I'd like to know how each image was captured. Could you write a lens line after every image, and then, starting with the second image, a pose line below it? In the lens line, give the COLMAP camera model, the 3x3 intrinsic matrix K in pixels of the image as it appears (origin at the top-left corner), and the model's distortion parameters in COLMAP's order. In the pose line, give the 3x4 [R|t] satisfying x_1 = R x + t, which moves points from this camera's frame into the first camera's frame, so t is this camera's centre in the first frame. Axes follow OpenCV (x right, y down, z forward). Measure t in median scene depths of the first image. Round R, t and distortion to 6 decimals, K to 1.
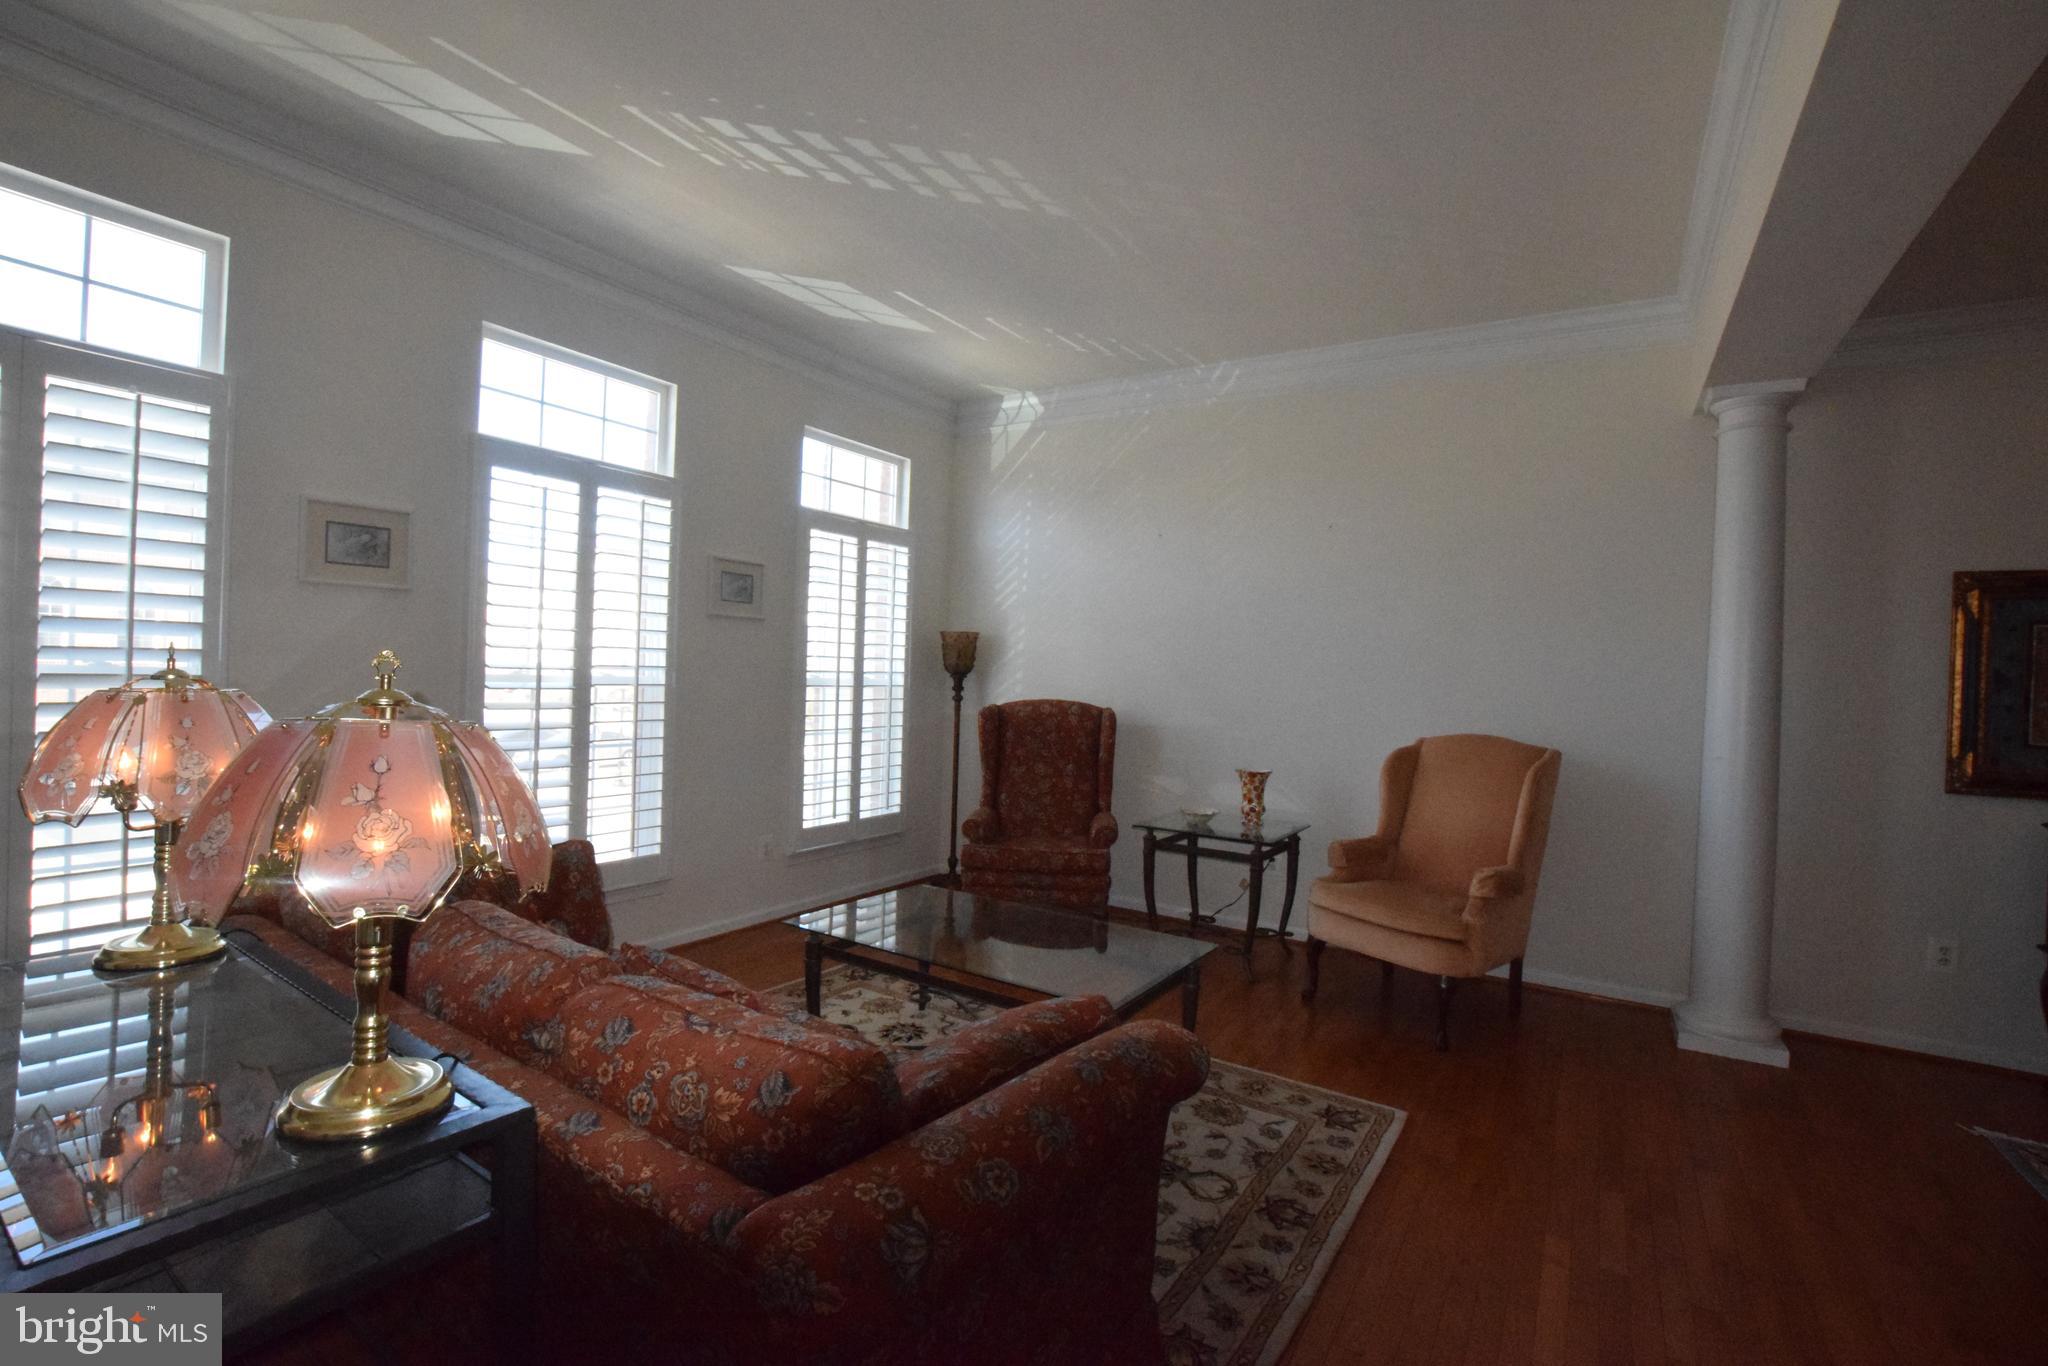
lens RADIAL K [[905.9, 0, 1015.5], [0, 905.9, 680.4], [0, 0, 1]] dist [-0.025033, 0.002027]
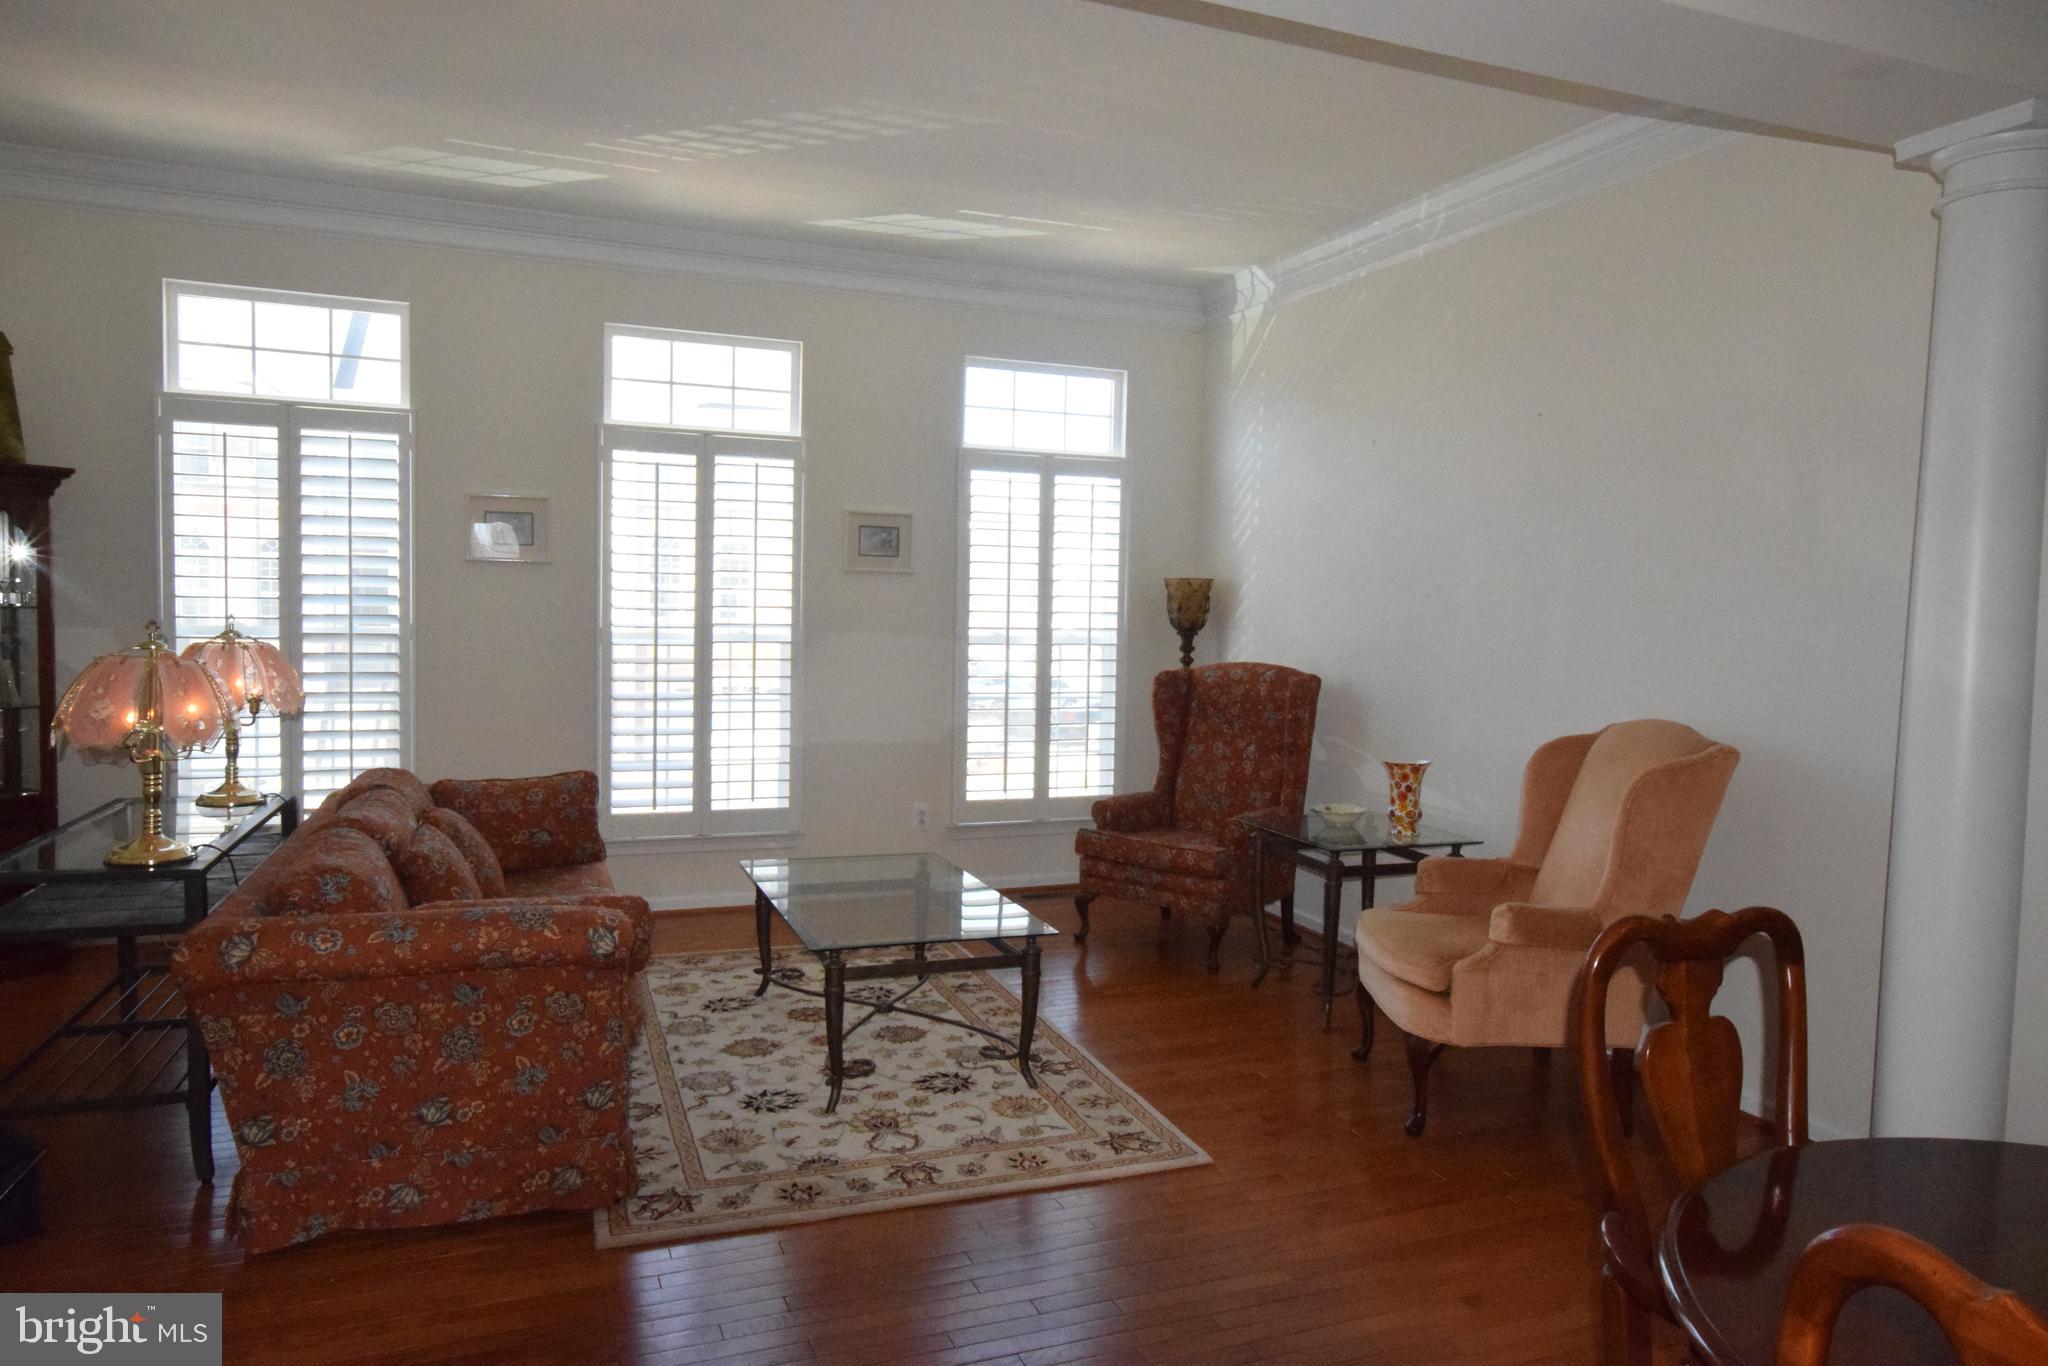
lens RADIAL K [[1316.1, 0, 1023.5], [0, 1316.1, 686.7], [0, 0, 1]] dist [-0.001099, 0.000562]
pose [[0.812405, 0.021833, -0.582684, 0.638453], [-0.000803, 0.999340, 0.036326, 0.000749], [0.583093, -0.029043, 0.811886, -0.050241]]
